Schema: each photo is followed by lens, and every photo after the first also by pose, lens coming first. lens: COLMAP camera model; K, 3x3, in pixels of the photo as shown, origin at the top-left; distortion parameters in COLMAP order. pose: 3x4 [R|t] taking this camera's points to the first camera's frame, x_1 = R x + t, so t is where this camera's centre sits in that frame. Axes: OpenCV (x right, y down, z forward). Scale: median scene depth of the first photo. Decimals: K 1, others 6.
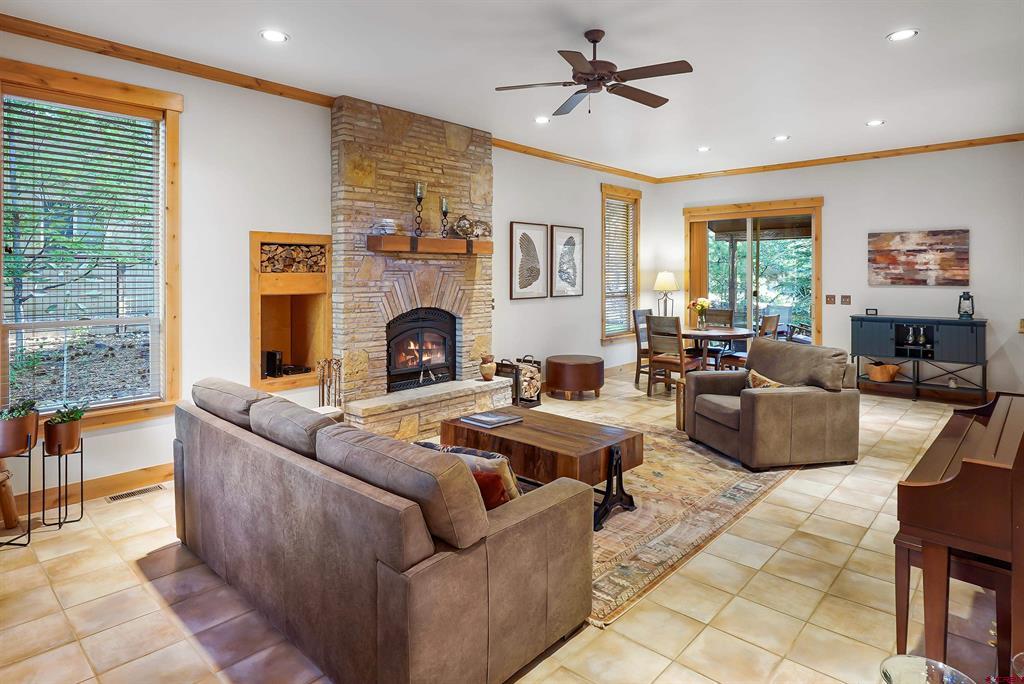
lens RADIAL K [[570.9, 0, 507.8], [0, 570.9, 275.2], [0, 0, 1]] dist [-0.013385, 0.007631]
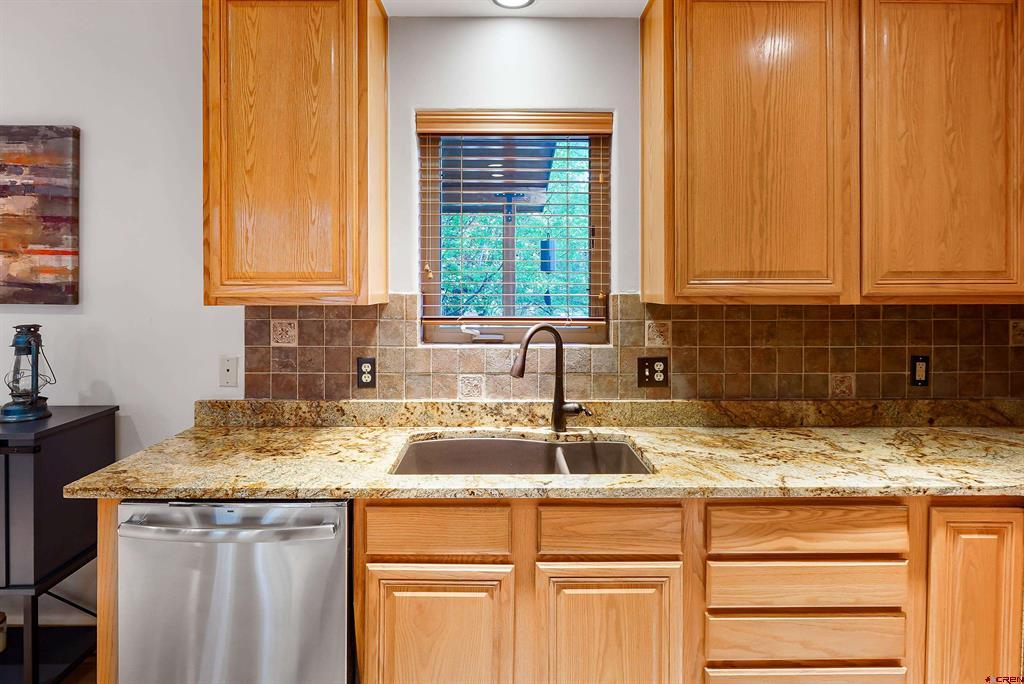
lens RADIAL K [[570.9, 0, 499.3], [0, 570.9, 286.7], [0, 0, 1]] dist [-0.013385, 0.007631]
pose [[0.723168, 0.000573, 0.690672, 0.768164], [-0.002791, 0.999994, 0.002092, 0.007796], [-0.690666, -0.003441, 0.723165, 0.606114]]
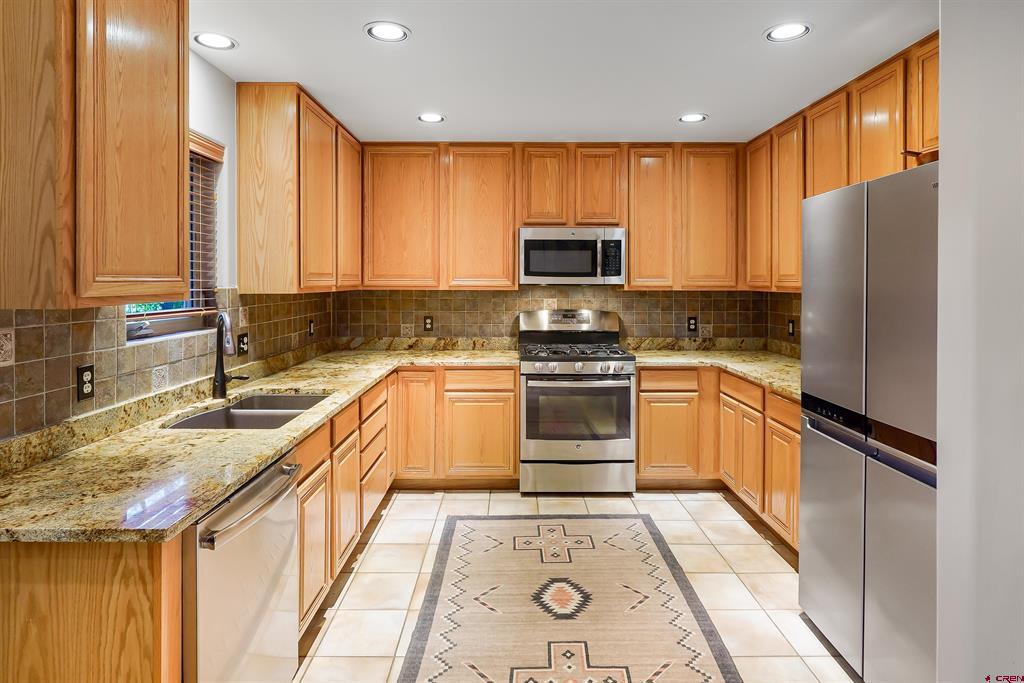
lens RADIAL K [[570.9, 0, 513.7], [0, 570.9, 283.4], [0, 0, 1]] dist [-0.013385, 0.007631]
pose [[-0.688872, 0.000504, 0.724883, 0.587722], [0.002805, 0.999994, 0.001971, 0.008647], [-0.724877, 0.003391, -0.688870, 0.932766]]
